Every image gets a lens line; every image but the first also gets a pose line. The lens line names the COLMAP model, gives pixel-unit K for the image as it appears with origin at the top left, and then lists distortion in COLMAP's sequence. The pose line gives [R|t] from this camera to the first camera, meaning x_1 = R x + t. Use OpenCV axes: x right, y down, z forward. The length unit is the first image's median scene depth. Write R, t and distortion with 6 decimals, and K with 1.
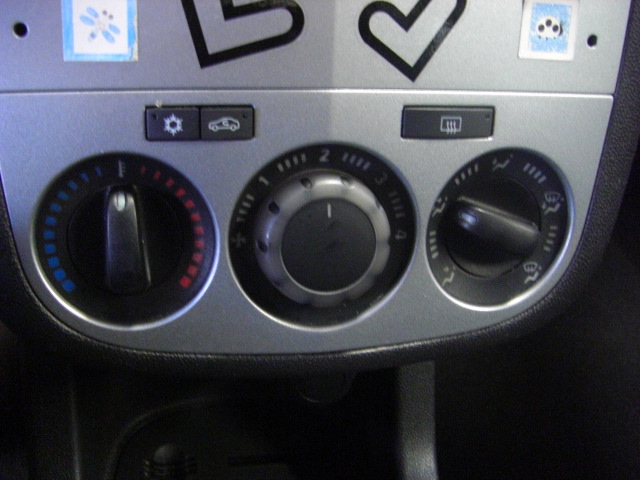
lens RADIAL K [[715.1, 0, 313.6], [0, 715.1, 239.2], [0, 0, 1]] dist [-0.123216, 0.000000]
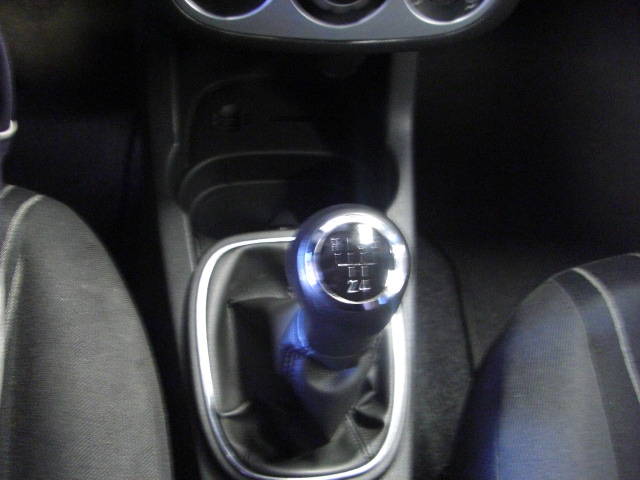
lens RADIAL K [[715.1, 0, 321.4], [0, 715.1, 241.6], [0, 0, 1]] dist [-0.123216, 0.000000]
pose [[0.996054, 0.085725, -0.022958, 0.055298], [-0.069242, 0.912504, 0.403165, -0.080640], [0.055510, -0.399984, 0.914839, -0.726974]]
